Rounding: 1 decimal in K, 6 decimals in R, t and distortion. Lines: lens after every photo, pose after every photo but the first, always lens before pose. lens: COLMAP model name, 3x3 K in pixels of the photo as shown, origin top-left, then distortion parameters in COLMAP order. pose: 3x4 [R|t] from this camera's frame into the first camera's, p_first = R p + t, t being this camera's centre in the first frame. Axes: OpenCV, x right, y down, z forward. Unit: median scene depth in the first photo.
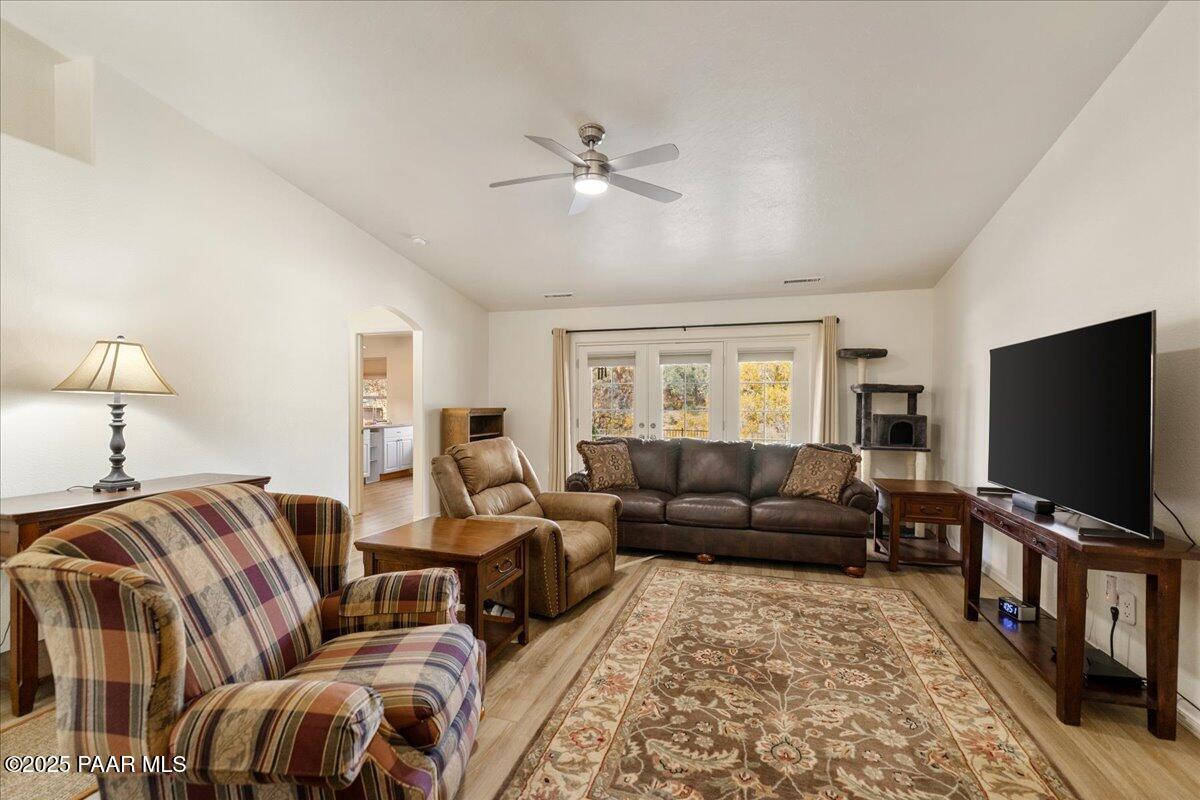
lens RADIAL K [[524.9, 0, 602.5], [0, 524.9, 401.9], [0, 0, 1]] dist [-0.000817, -0.000008]
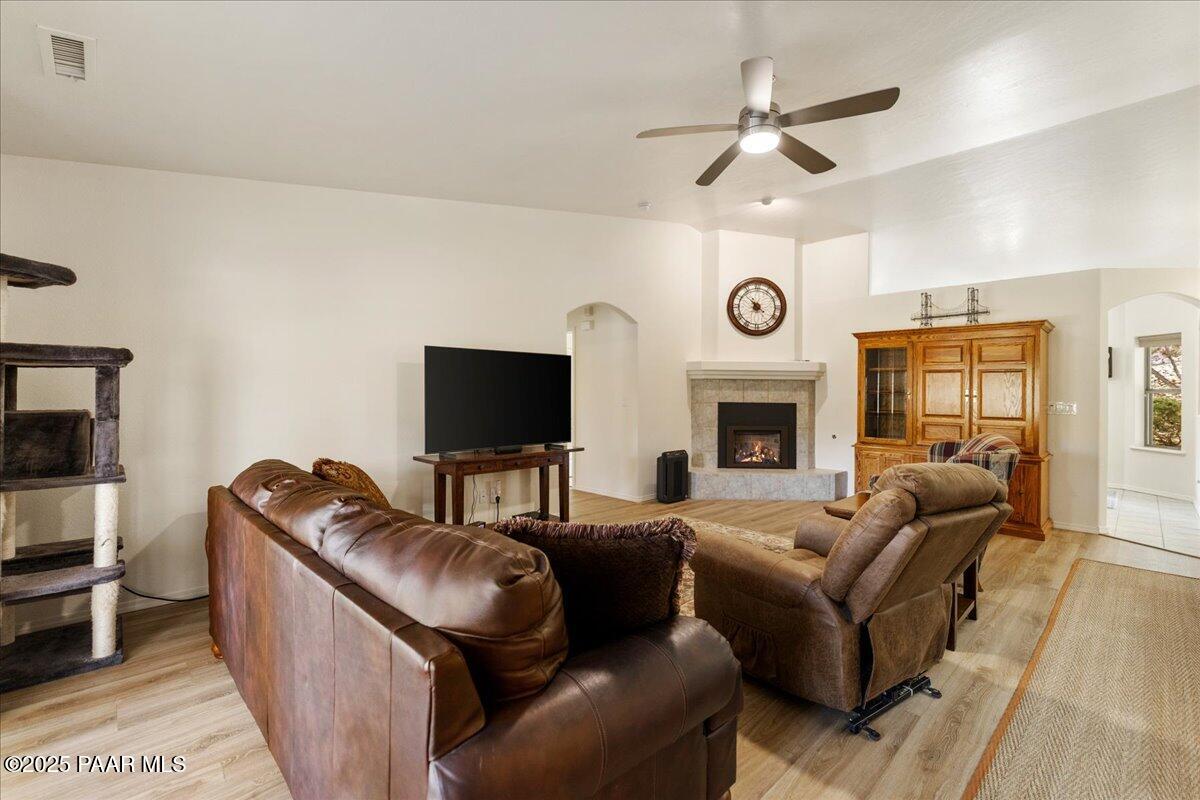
lens RADIAL K [[524.9, 0, 602.5], [0, 524.9, 401.9], [0, 0, 1]] dist [-0.000817, -0.000008]
pose [[-0.878208, -0.014559, 0.478056, -0.126820], [-0.005905, 0.999790, 0.019601, 0.001620], [-0.478242, 0.014391, -0.878110, 1.152345]]
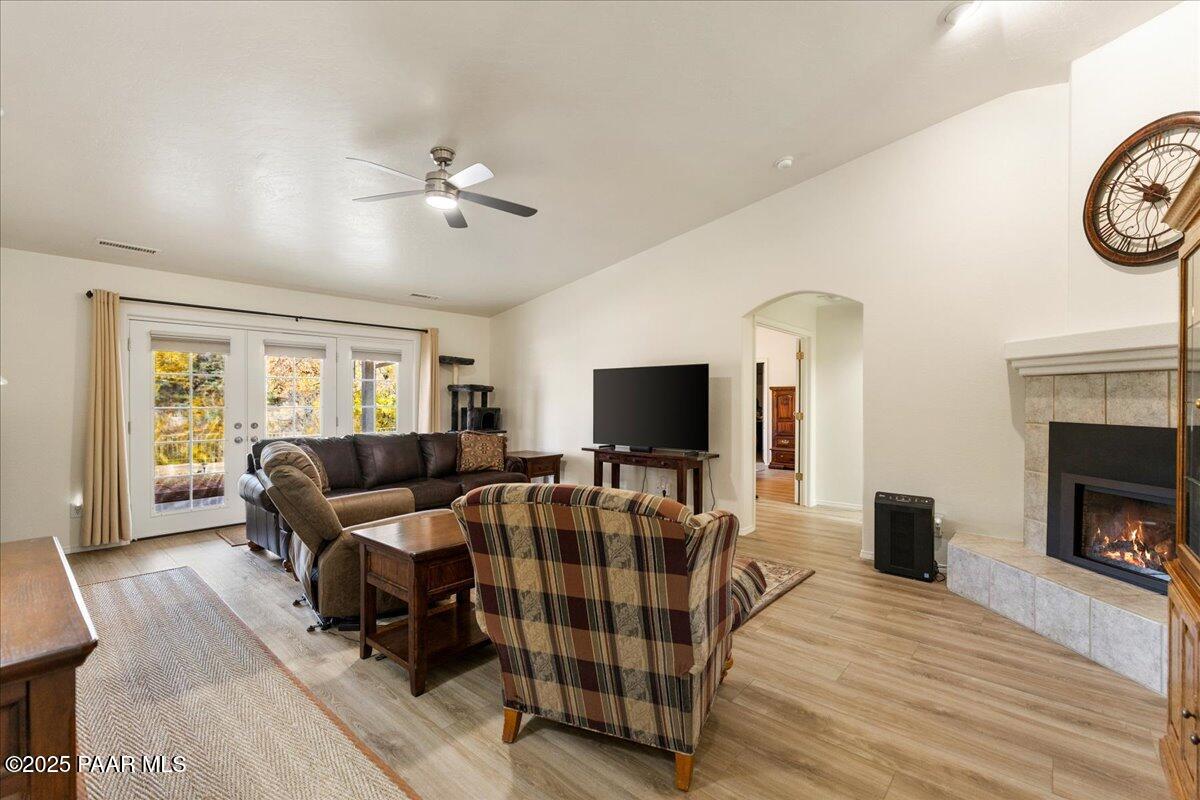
lens RADIAL K [[524.9, 0, 602.5], [0, 524.9, 401.9], [0, 0, 1]] dist [-0.000817, -0.000008]
pose [[0.406049, -0.005081, 0.913837, -0.544654], [-0.002065, 0.999977, 0.006478, -0.000587], [-0.913849, -0.004517, 0.406029, 0.150246]]
